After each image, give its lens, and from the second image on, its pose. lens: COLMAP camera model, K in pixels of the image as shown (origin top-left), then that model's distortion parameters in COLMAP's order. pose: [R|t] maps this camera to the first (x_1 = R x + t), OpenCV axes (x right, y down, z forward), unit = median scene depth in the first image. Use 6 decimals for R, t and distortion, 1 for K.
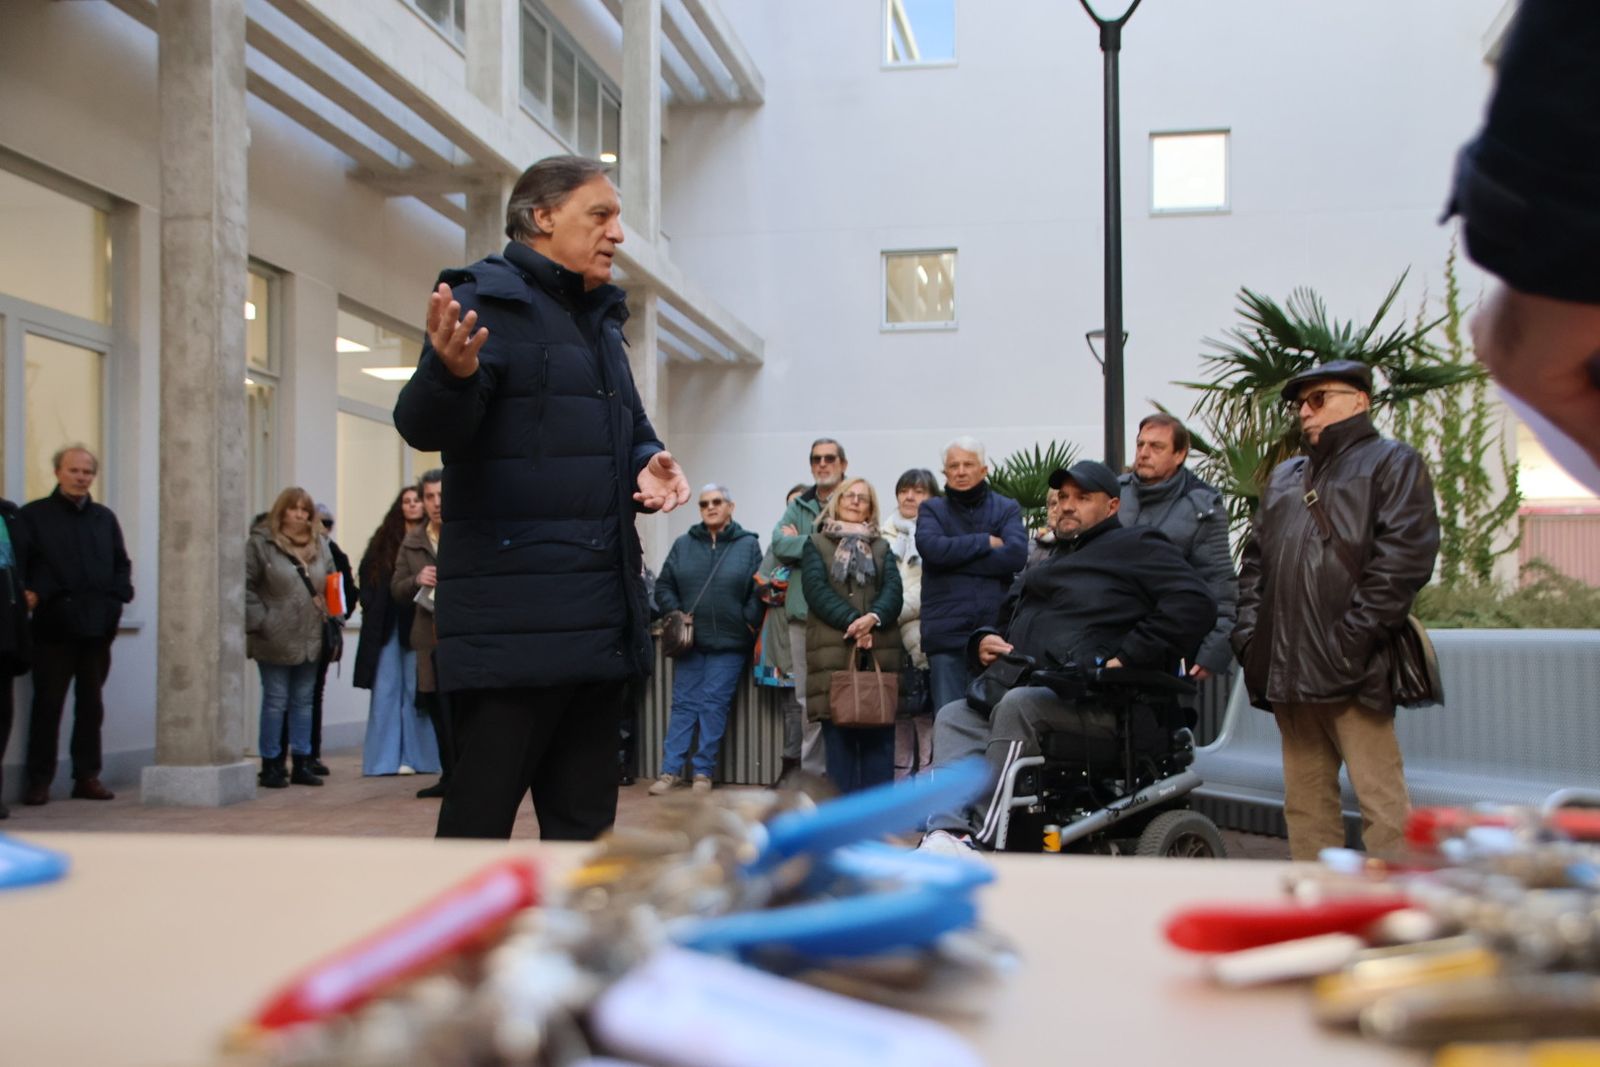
lens RADIAL K [[1735.5, 0, 785.1], [0, 1735.5, 538.8], [0, 0, 1]] dist [-0.099347, 0.582010]
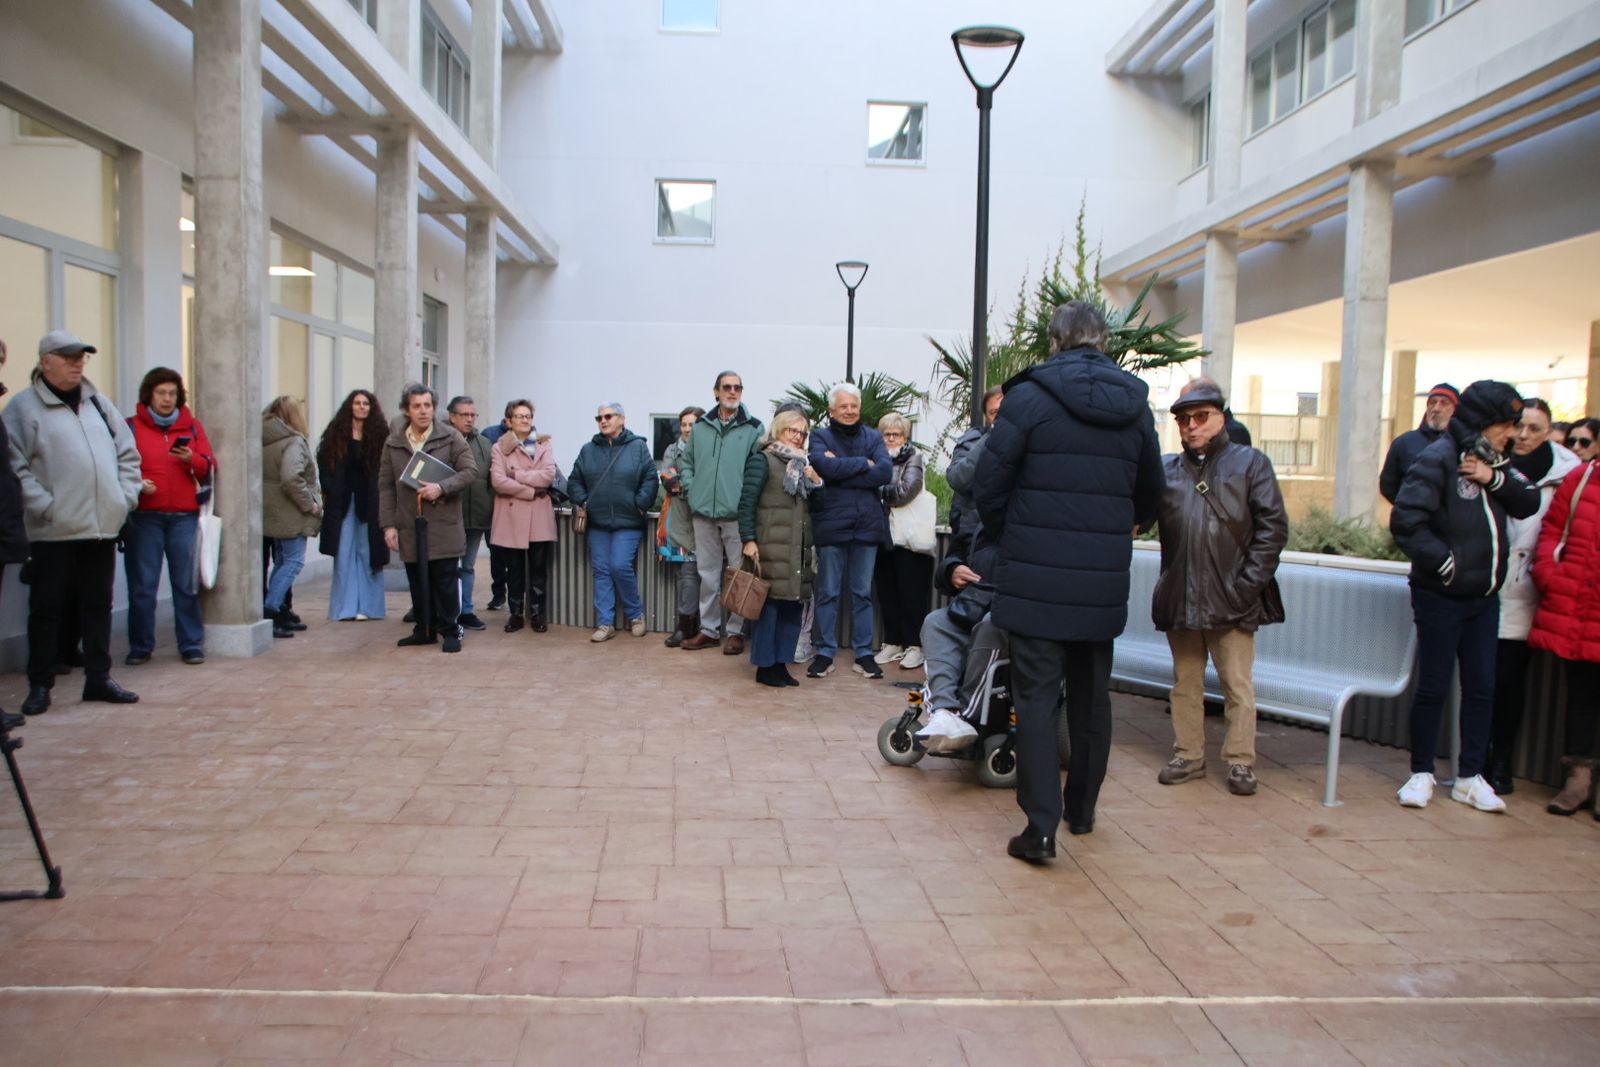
lens RADIAL K [[1373.4, 0, 789.2], [0, 1373.4, 530.0], [0, 0, 1]] dist [-0.092655, 0.127195]
pose [[0.976303, 0.007845, 0.216266, -0.157459], [-0.031524, 0.993839, 0.106257, -0.053347], [-0.214100, -0.110556, 0.970535, -0.032770]]
